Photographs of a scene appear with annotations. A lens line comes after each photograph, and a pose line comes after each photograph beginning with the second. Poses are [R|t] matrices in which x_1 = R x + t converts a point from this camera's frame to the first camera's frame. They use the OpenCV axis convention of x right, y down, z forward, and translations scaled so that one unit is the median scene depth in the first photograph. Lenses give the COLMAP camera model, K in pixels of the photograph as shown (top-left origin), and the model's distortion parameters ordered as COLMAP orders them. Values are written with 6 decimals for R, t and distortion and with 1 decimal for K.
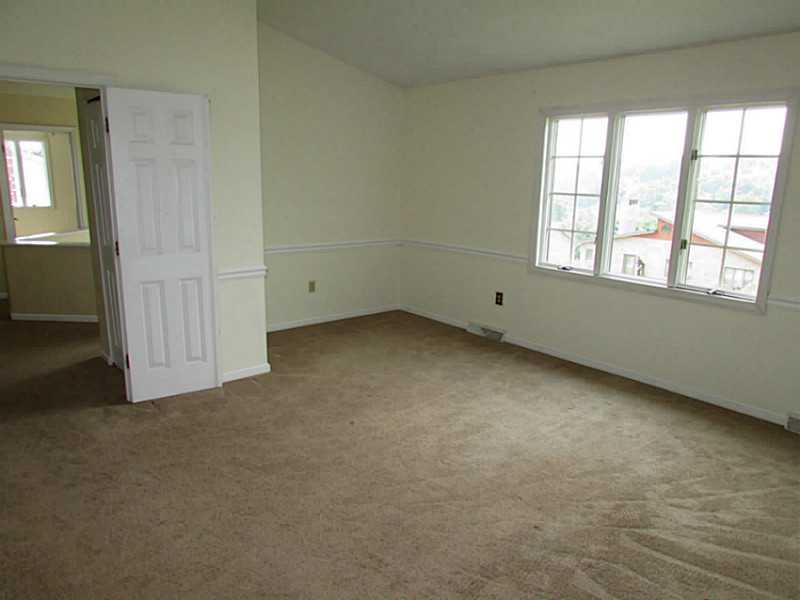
lens RADIAL K [[566.6, 0, 402.3], [0, 566.6, 300.4], [0, 0, 1]] dist [-0.036204, 0.006786]
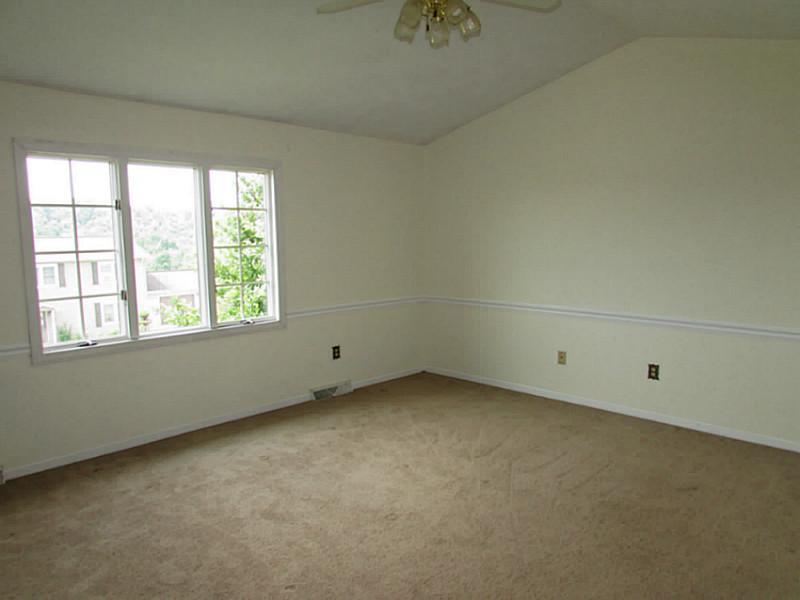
lens RADIAL K [[566.6, 0, 404.2], [0, 566.6, 303.0], [0, 0, 1]] dist [-0.036204, 0.006786]
pose [[-0.100960, -0.149114, 0.983653, -0.620546], [0.218009, 0.961359, 0.168110, -0.175125], [-0.970711, 0.231418, -0.064550, 0.715669]]
